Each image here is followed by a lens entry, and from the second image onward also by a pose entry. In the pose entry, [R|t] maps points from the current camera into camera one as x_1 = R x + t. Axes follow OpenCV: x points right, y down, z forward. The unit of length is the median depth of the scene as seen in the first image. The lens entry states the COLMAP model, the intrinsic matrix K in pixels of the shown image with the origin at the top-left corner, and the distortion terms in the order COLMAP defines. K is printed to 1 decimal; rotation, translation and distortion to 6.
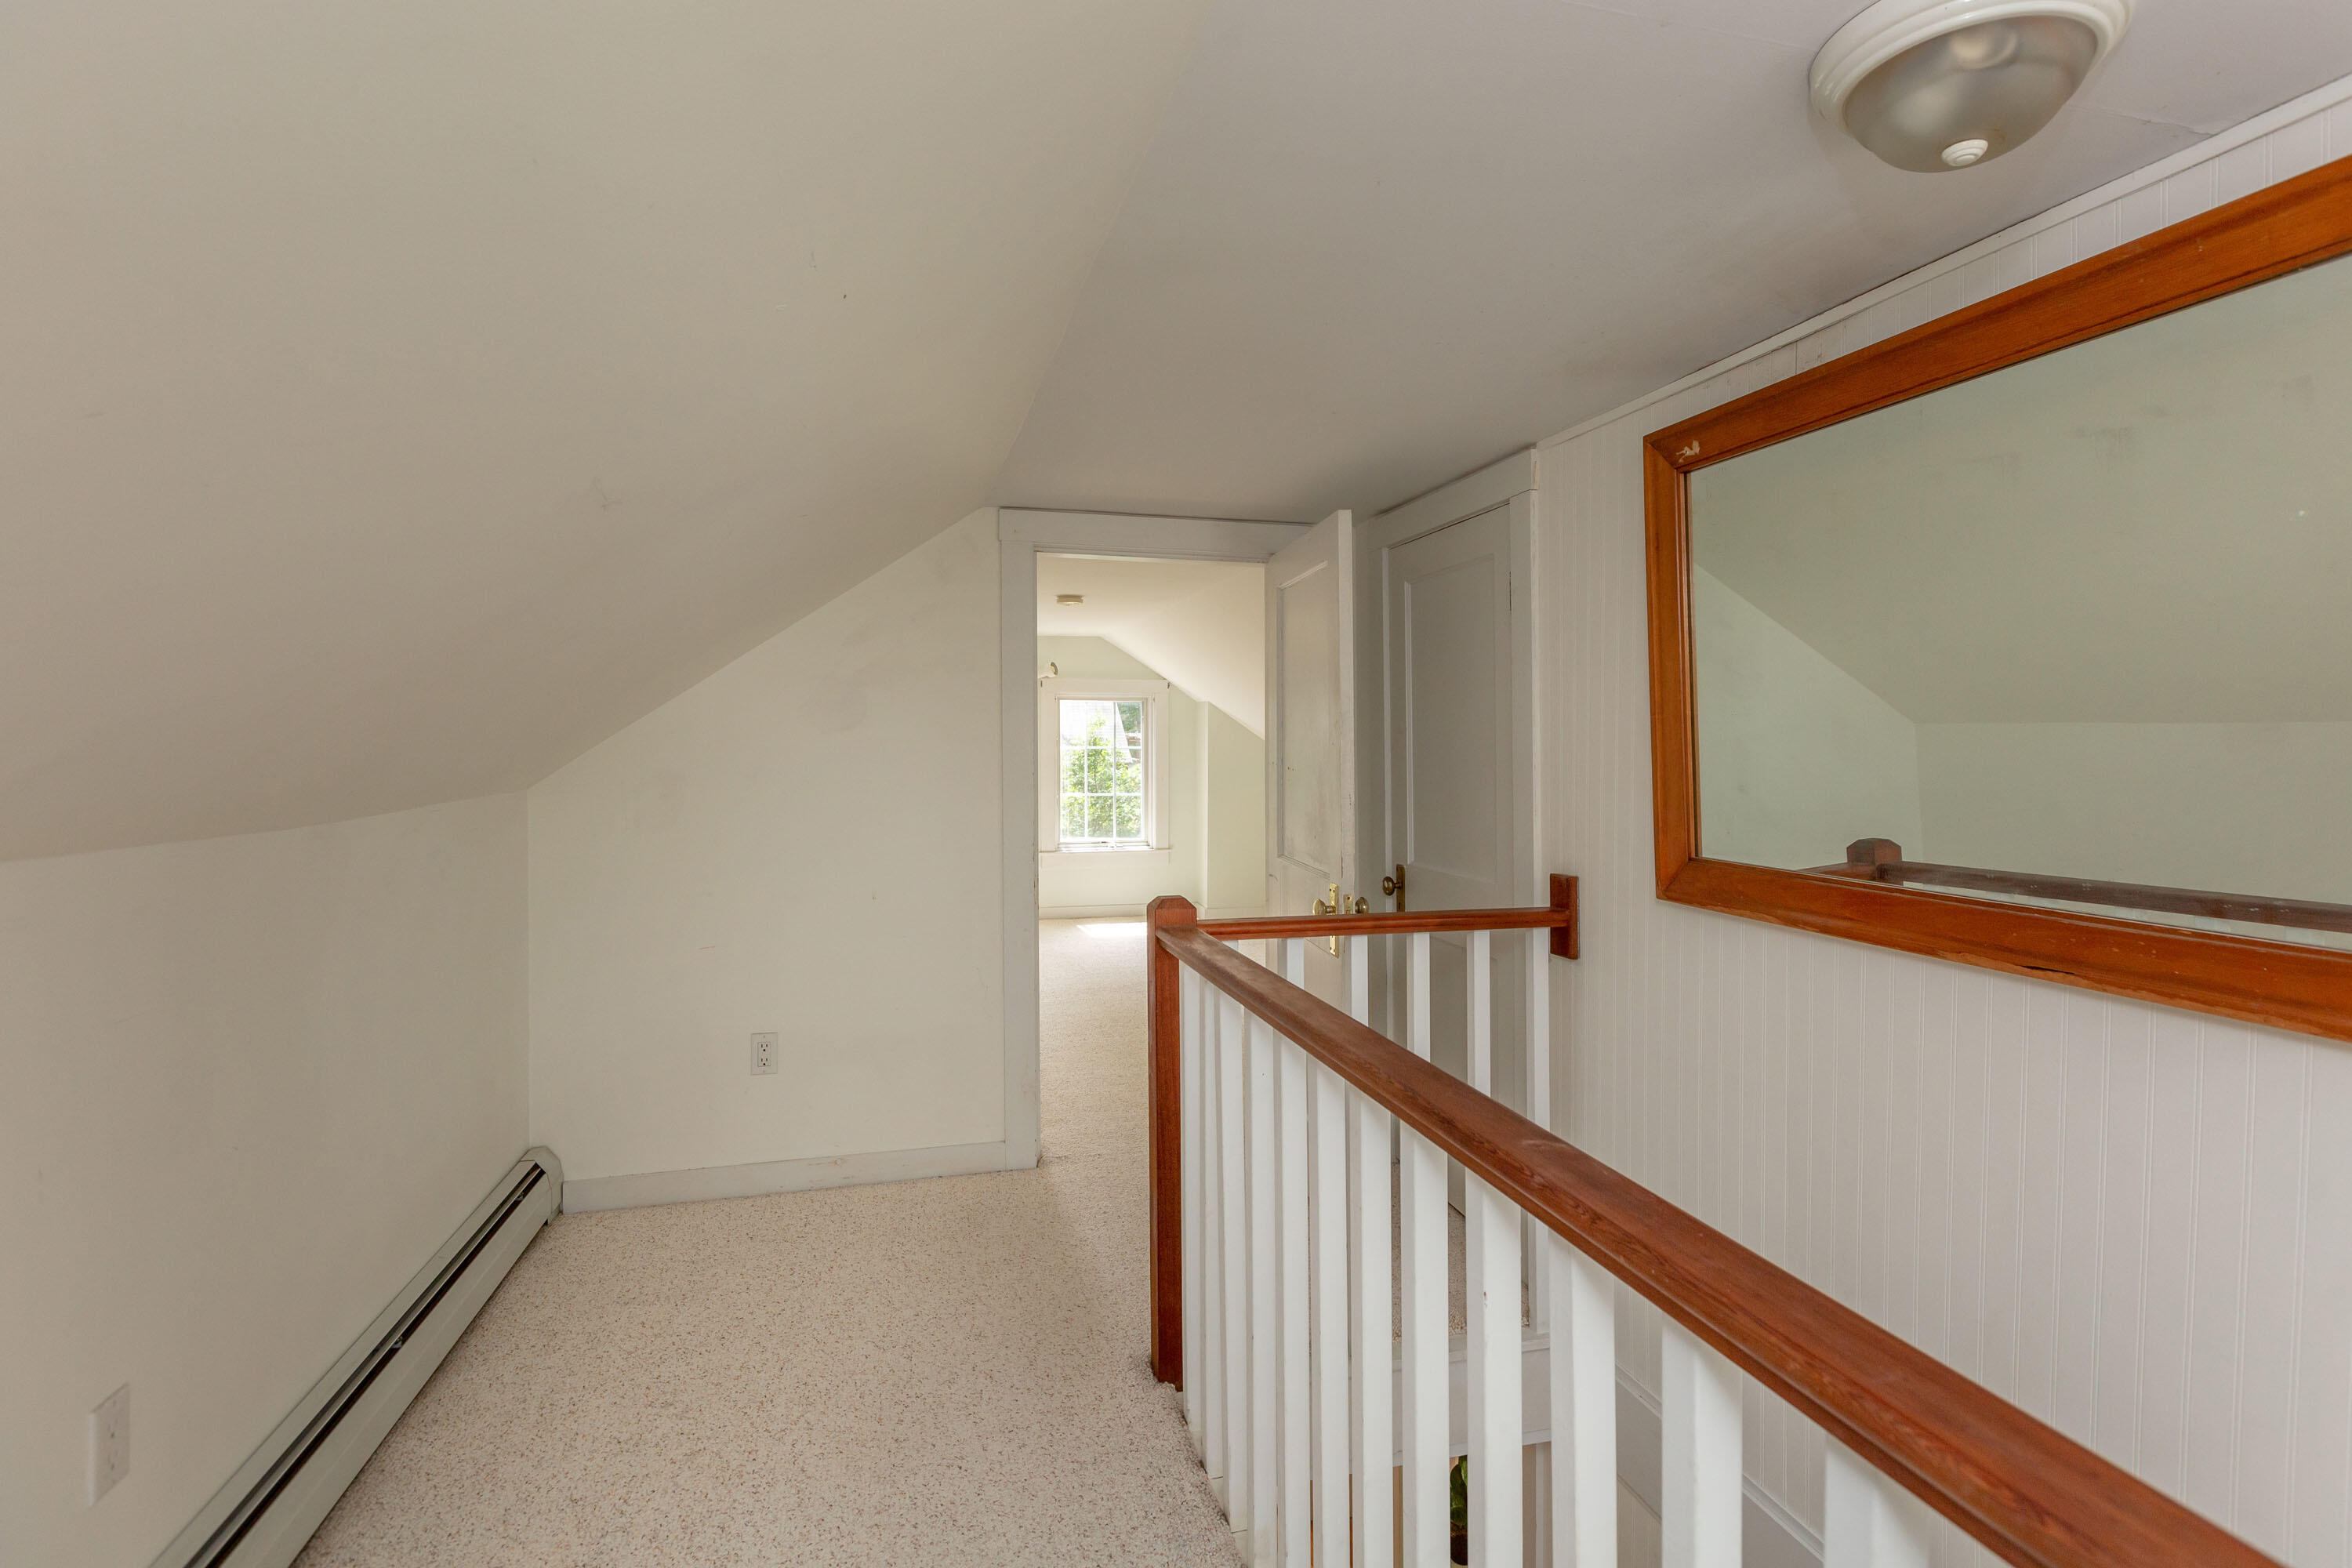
lens RADIAL K [[1113.6, 0, 1173.7], [0, 1113.6, 775.0], [0, 0, 1]] dist [-0.003225, -0.000880]
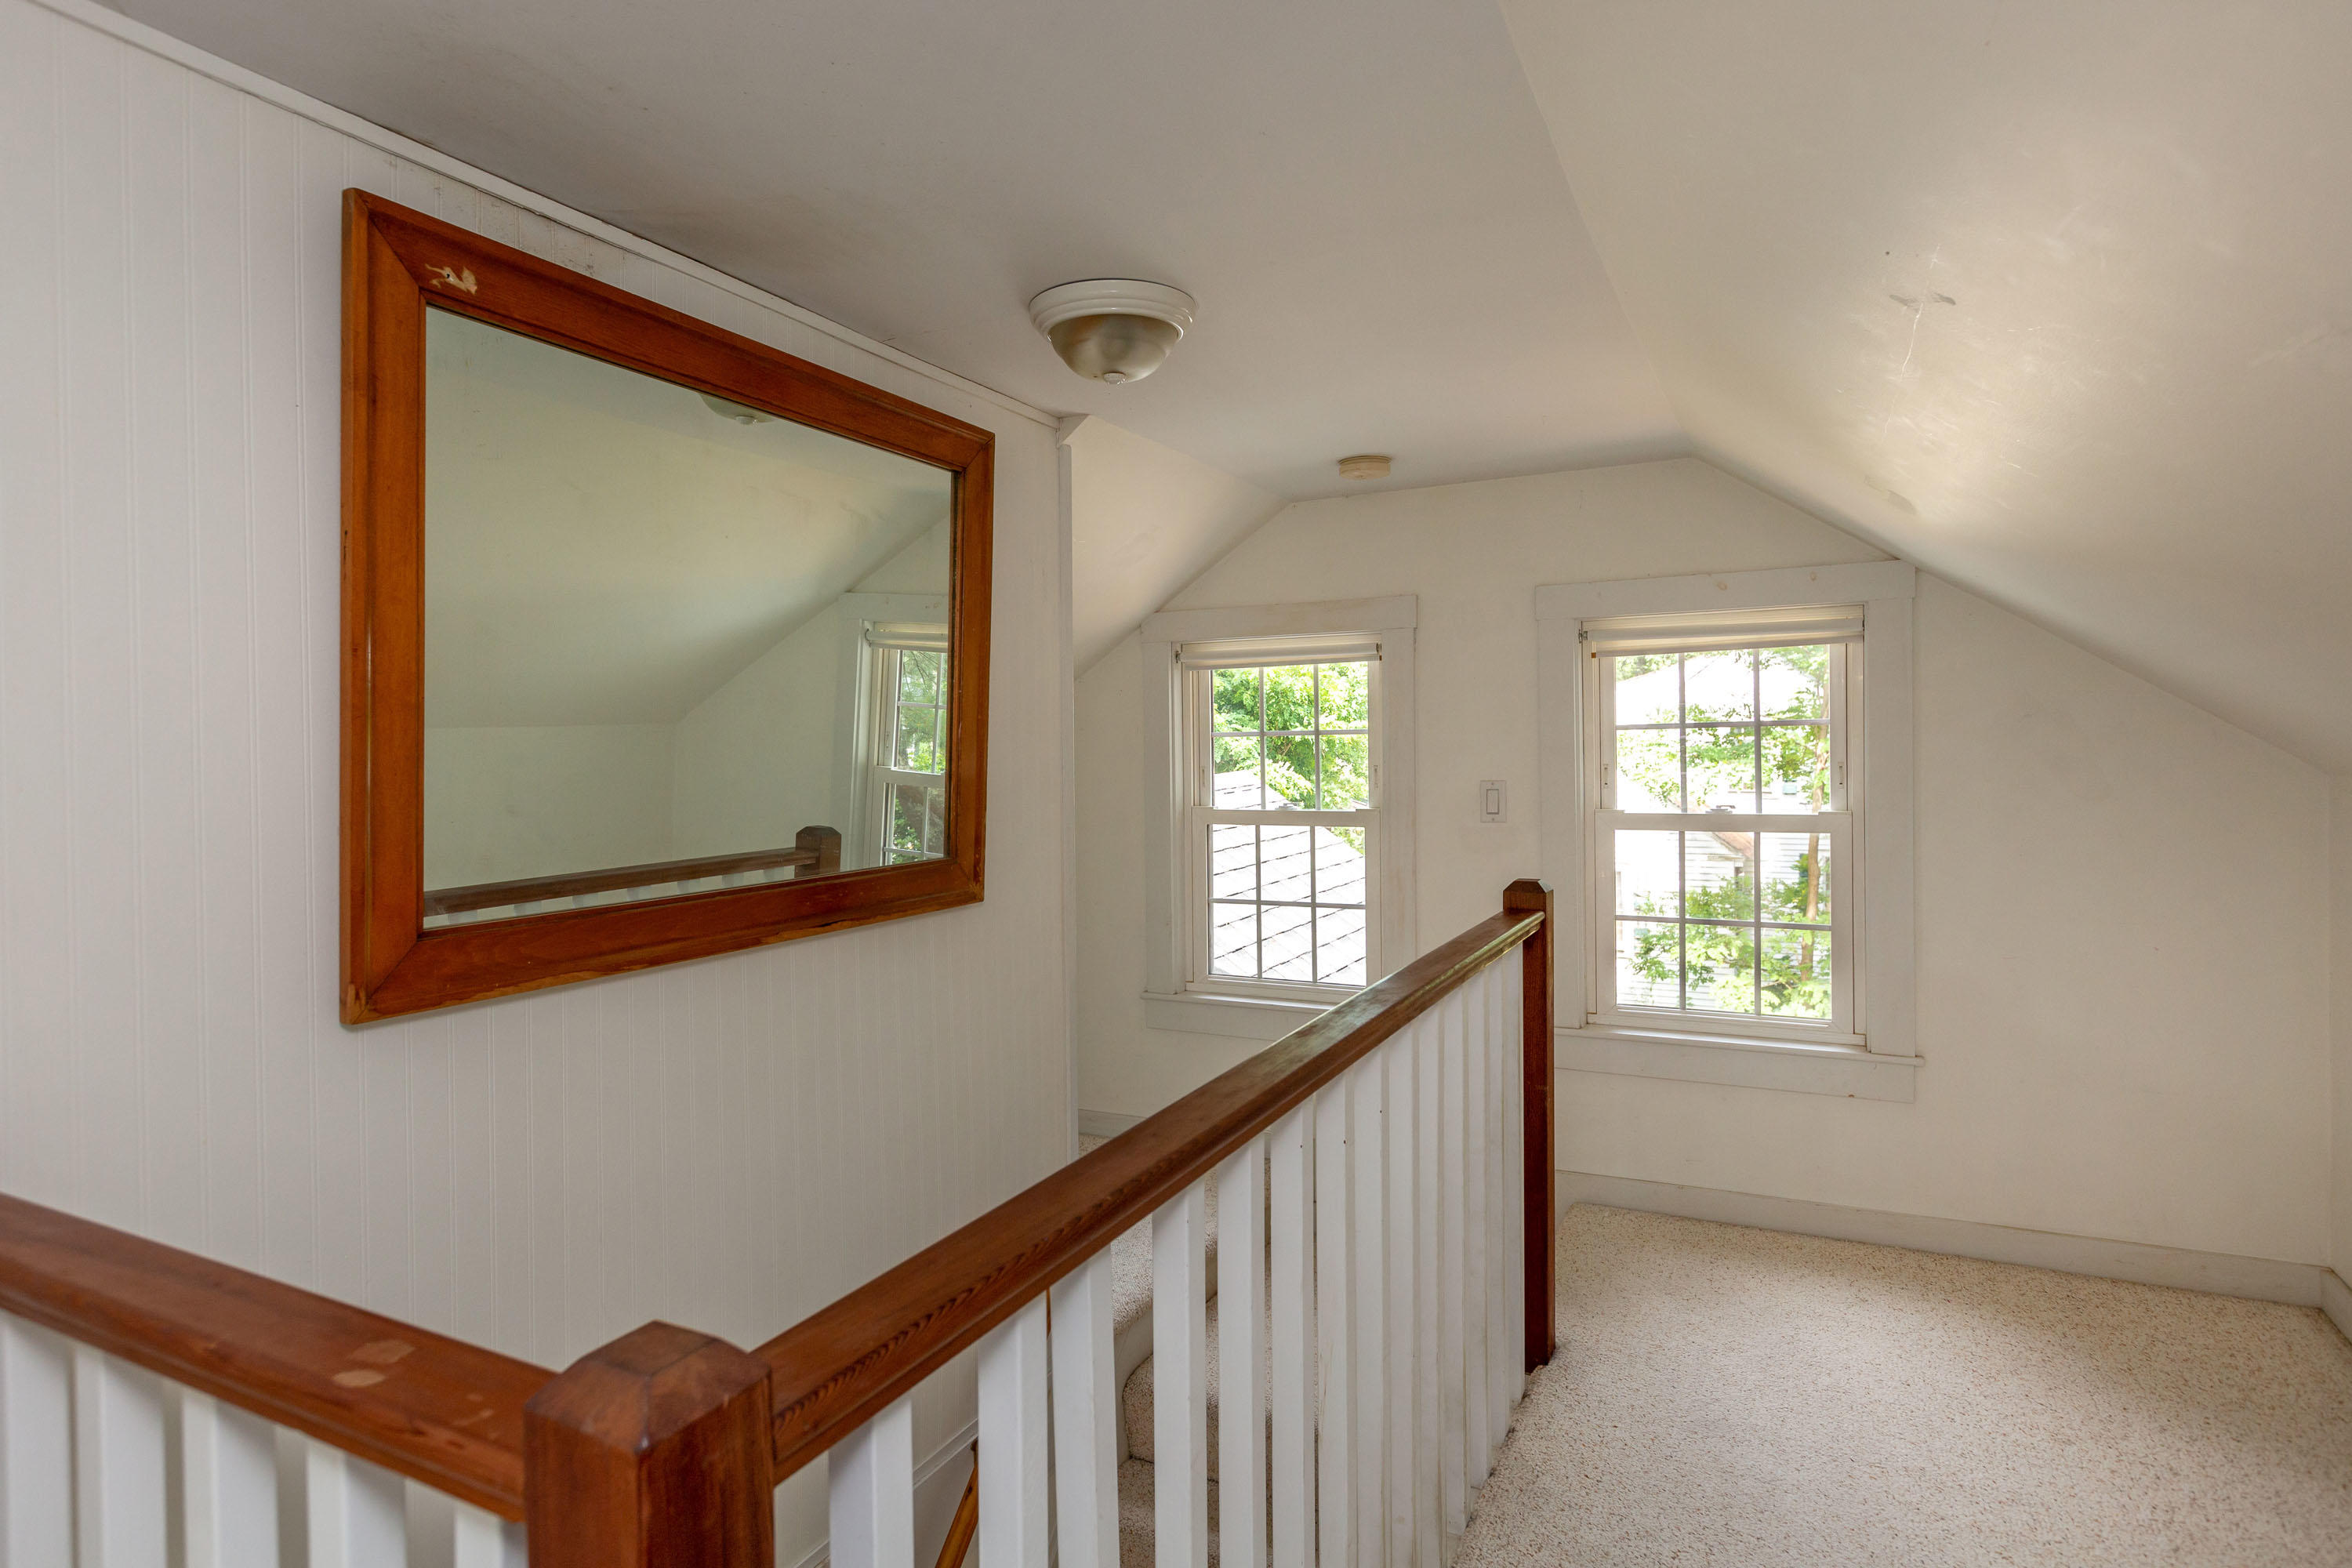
lens RADIAL K [[1277.0, 0, 1173.5], [0, 1277.0, 741.9], [0, 0, 1]] dist [-0.002041, -0.000348]
pose [[-0.762284, -0.004077, 0.647230, -0.321865], [0.017844, 0.999468, 0.027312, -0.045186], [-0.646997, 0.032369, -0.761805, 1.343060]]
